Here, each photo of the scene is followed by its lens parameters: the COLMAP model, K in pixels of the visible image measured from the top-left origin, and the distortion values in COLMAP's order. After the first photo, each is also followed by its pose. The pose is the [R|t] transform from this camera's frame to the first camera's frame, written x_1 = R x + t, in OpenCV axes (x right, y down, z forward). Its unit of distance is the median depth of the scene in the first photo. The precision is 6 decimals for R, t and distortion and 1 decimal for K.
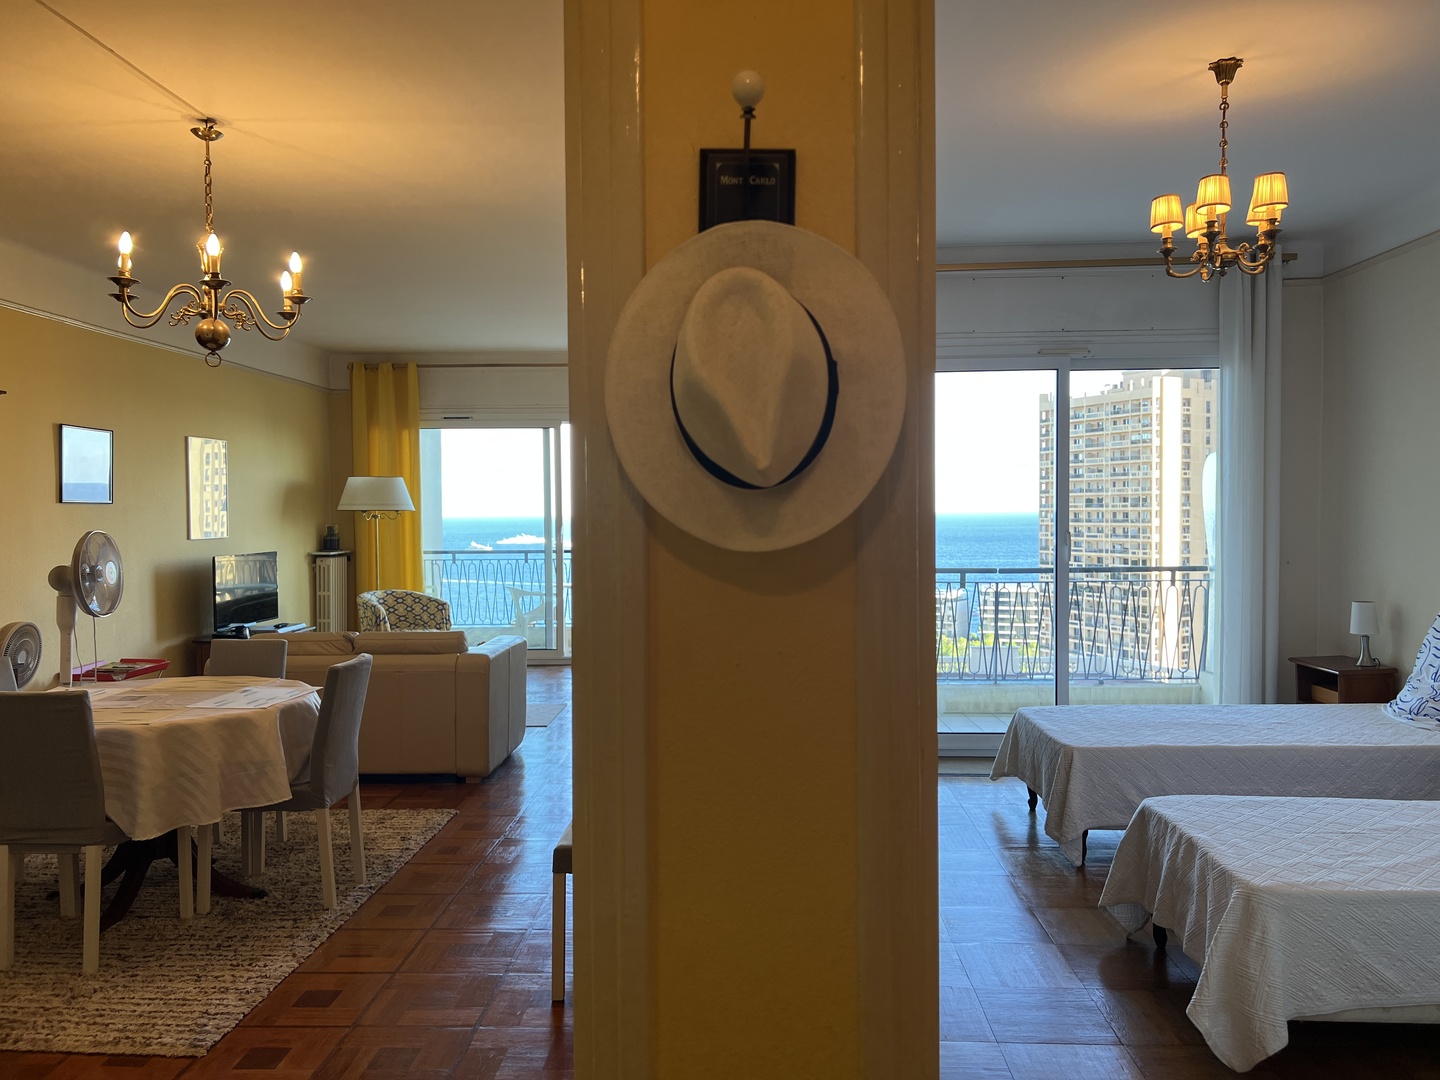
lens RADIAL K [[1098.8, 0, 720.0], [0, 1098.8, 540.0], [0, 0, 1]] dist [0.051416, -0.000811]
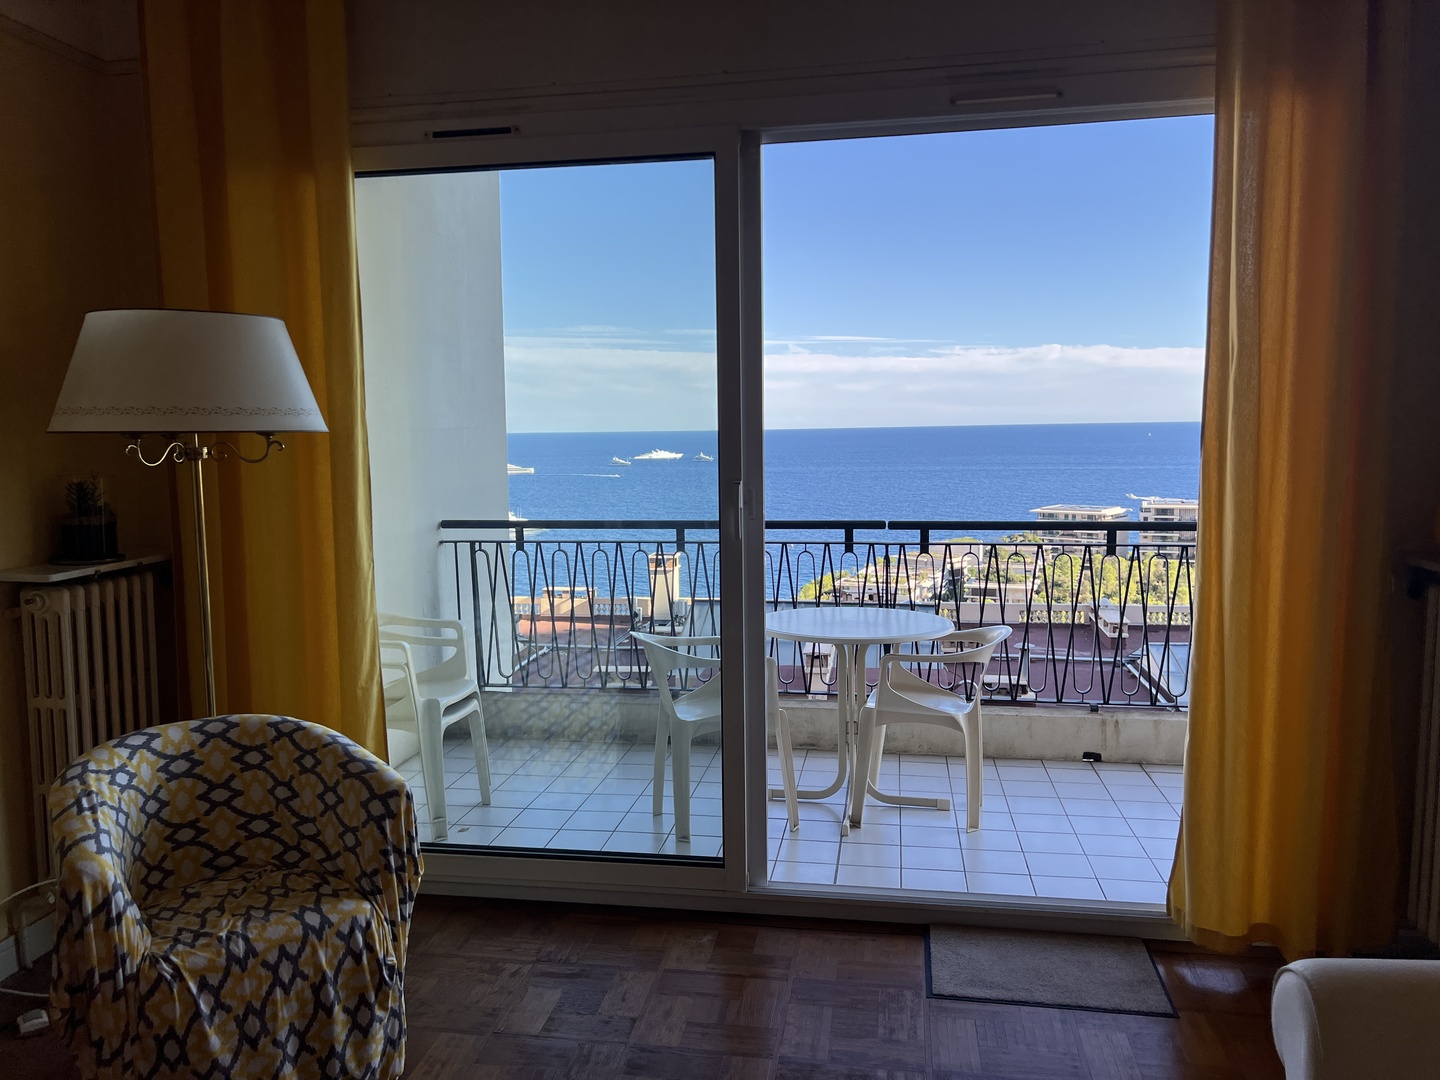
lens RADIAL K [[1087.2, 0, 715.8], [0, 1087.2, 502.2], [0, 0, 1]] dist [-0.005344, -0.002453]
pose [[0.992092, 0.003975, -0.125449, -0.138615], [0.001361, 0.999099, 0.042426, -0.020613], [0.125504, -0.042261, 0.991193, 0.736849]]
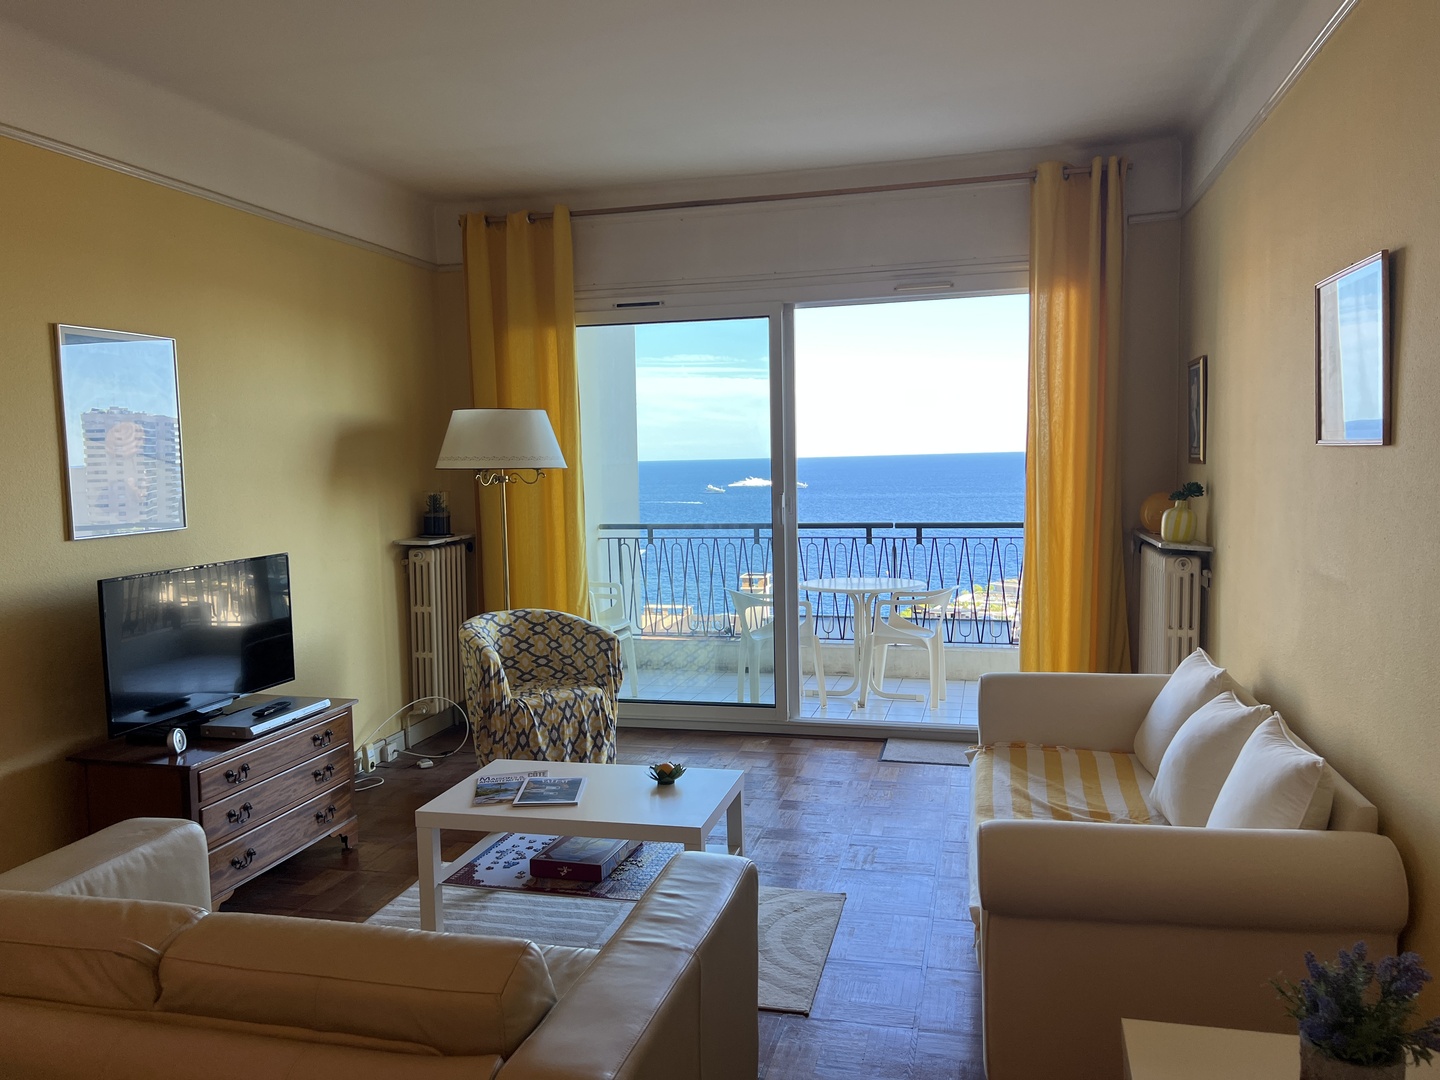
lens RADIAL K [[1098.8, 0, 720.0], [0, 1098.8, 540.0], [0, 0, 1]] dist [0.051416, -0.000811]
pose [[0.977883, 0.005808, -0.209073, -0.080476], [0.005260, 0.998615, 0.052344, -0.019290], [0.209088, -0.052286, 0.976498, 0.465359]]
